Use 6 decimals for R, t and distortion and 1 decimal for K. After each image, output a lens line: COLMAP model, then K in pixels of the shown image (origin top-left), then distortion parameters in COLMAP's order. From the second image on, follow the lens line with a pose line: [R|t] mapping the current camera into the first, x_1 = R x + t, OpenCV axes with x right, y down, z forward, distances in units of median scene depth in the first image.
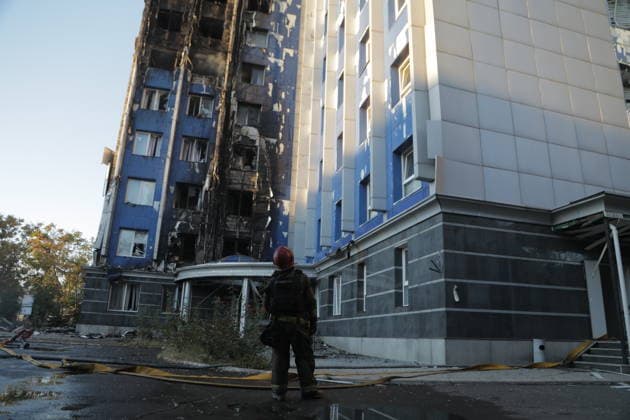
lens RADIAL K [[426.0, 0, 313.5], [0, 426.0, 216.3], [0, 0, 1]] dist [-0.128198, 0.073268]
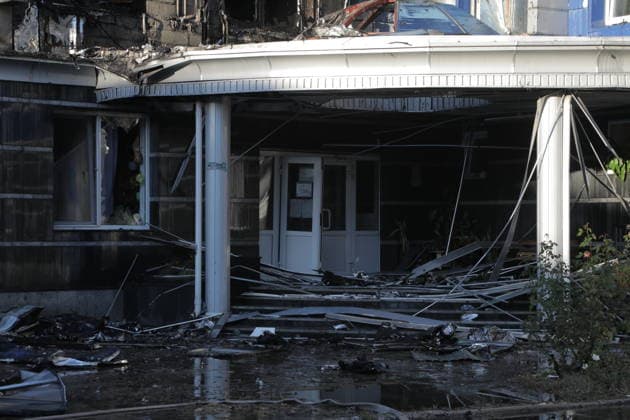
lens RADIAL K [[1436.5, 0, 315.0], [0, 1436.5, 210.0], [0, 0, 1]] dist [0.461954, -0.100355]
pose [[0.912781, -0.029479, 0.407384, -0.481798], [-0.080551, 0.964812, 0.250298, -0.001495], [-0.400427, -0.261282, 0.878288, 0.164714]]
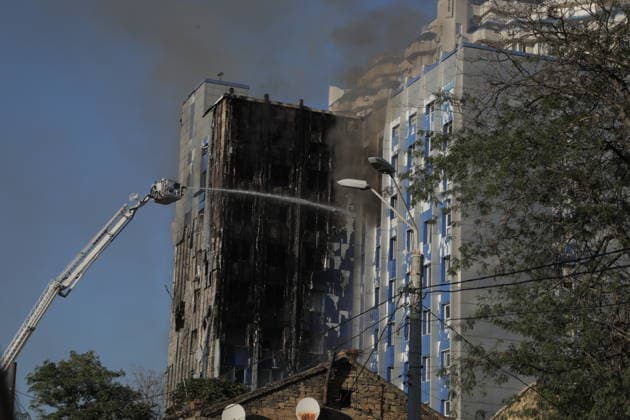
lens RADIAL K [[1436.5, 0, 315.0], [0, 1436.5, 210.0], [0, 0, 1]] dist [0.461954, -0.100355]
pose [[0.994357, 0.025446, 0.102988, -0.558415], [-0.028666, 0.999141, 0.029909, -0.829371], [-0.102139, -0.032693, 0.994233, -2.824697]]
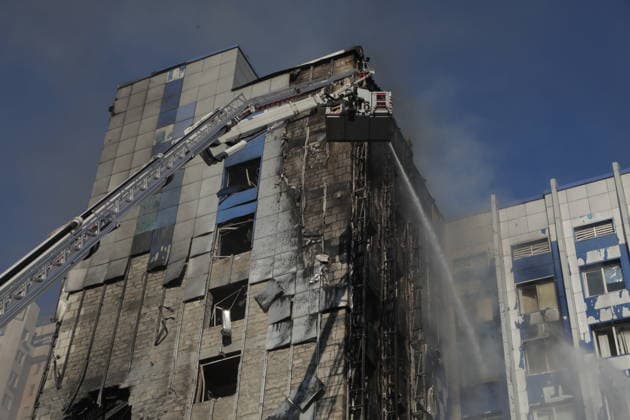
lens RADIAL K [[1044.3, 0, 310.6], [0, 1044.3, 216.5], [0, 0, 1]] dist [0.238714, 0.050474]
pose [[0.645070, 0.510396, 0.568666, -1.221613], [-0.230790, 0.839588, -0.491760, -0.009062], [-0.728438, 0.185977, 0.659387, 0.196993]]
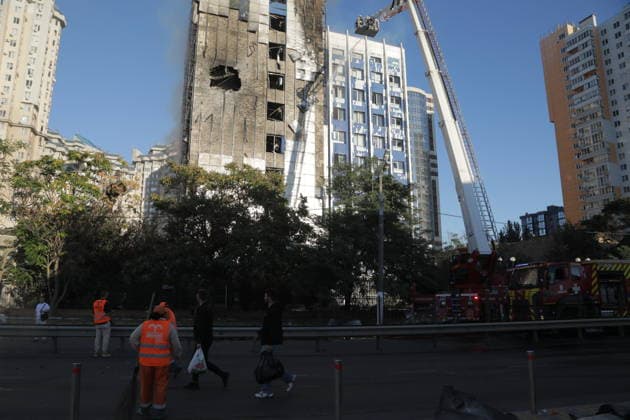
lens RADIAL K [[426.0, 0, 313.5], [0, 426.0, 216.3], [0, 0, 1]] dist [-0.128198, 0.073268]
pose [[-0.094171, 0.143030, 0.985228, -1.807131], [-0.273912, 0.947710, -0.163764, 0.179599], [-0.957133, -0.285288, -0.050069, 0.981942]]
